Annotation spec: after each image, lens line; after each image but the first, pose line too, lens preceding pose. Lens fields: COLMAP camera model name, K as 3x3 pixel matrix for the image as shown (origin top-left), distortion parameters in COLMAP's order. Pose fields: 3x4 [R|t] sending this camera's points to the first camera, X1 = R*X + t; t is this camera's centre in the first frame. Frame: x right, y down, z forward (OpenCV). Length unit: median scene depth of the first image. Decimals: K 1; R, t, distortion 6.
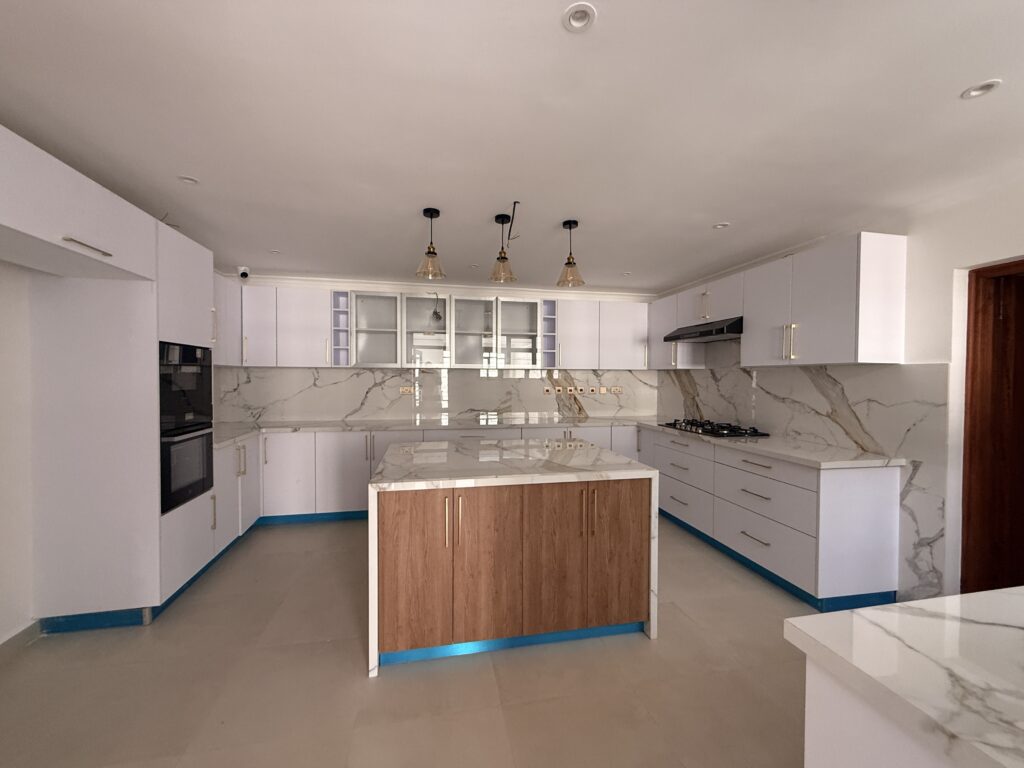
lens RADIAL K [[409.8, 0, 508.6], [0, 409.8, 382.4], [0, 0, 1]] dist [-0.010857, -0.000077]
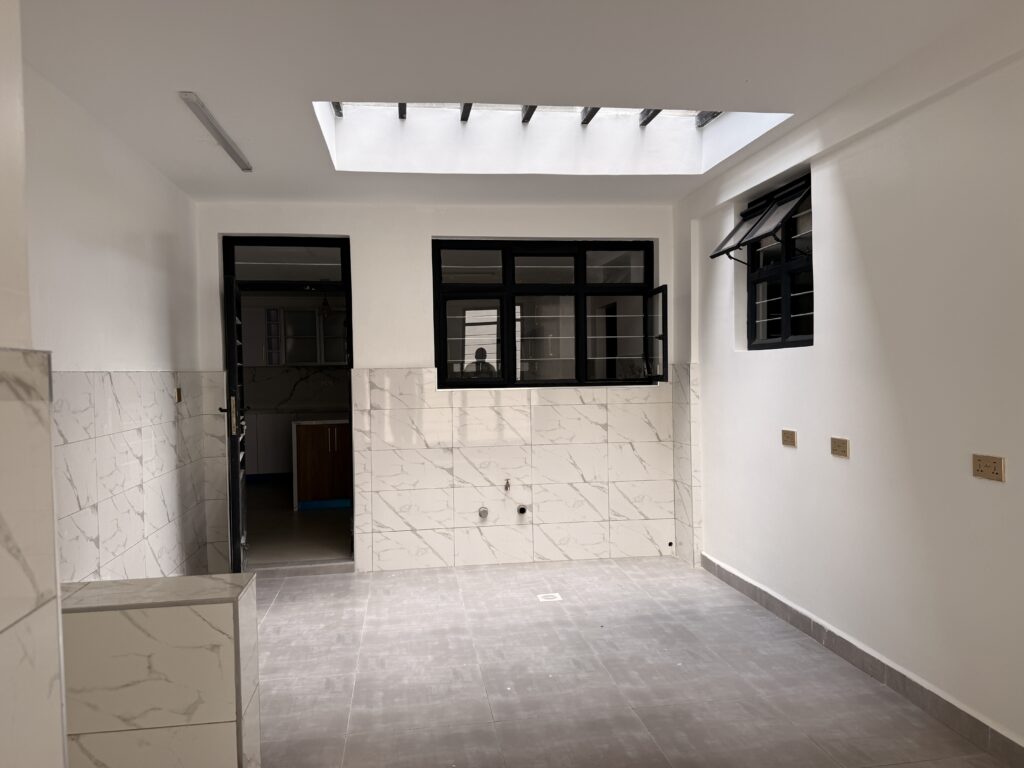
lens RADIAL K [[719.1, 0, 514.6], [0, 719.1, 386.9], [0, 0, 1]] dist [0.031889, -0.032774]
pose [[0.998529, -0.019572, -0.050557, 0.437387], [0.019997, 0.999769, 0.007905, 0.024581], [0.050390, -0.008904, 0.998690, -1.168139]]
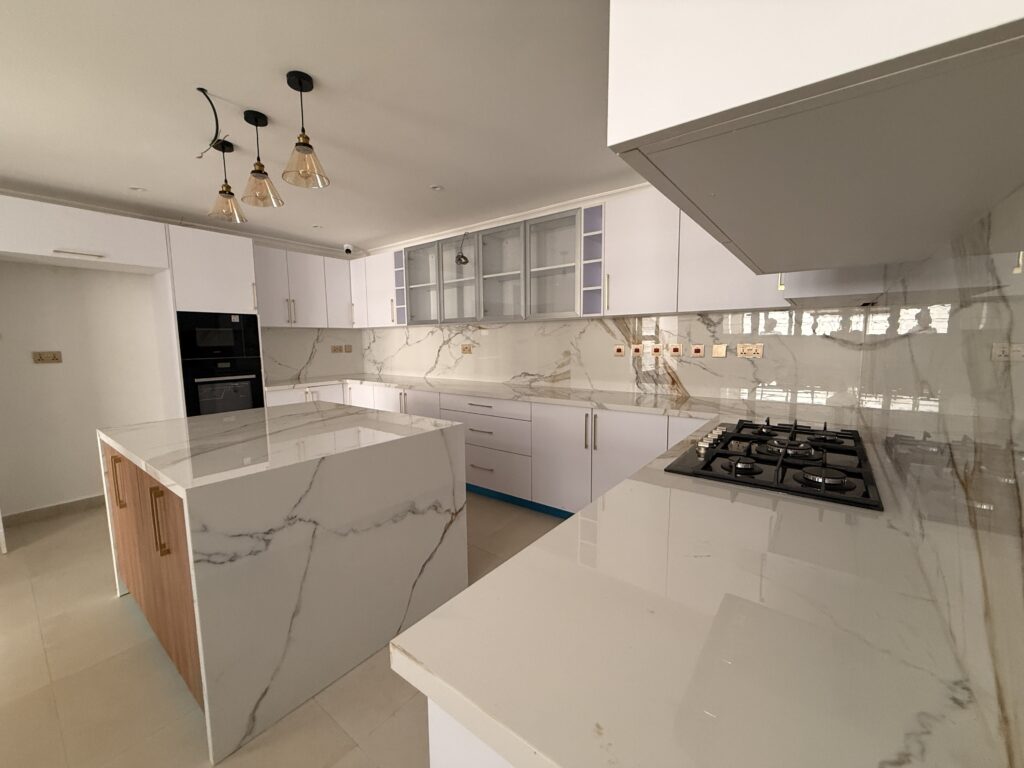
lens RADIAL K [[409.8, 0, 512.2], [0, 409.8, 384.5], [0, 0, 1]] dist [-0.010857, -0.000077]
pose [[0.655336, 0.068023, -0.752269, 0.520056], [0.003840, 0.995624, 0.093374, 0.014067], [0.755328, -0.064080, 0.652207, 0.484086]]
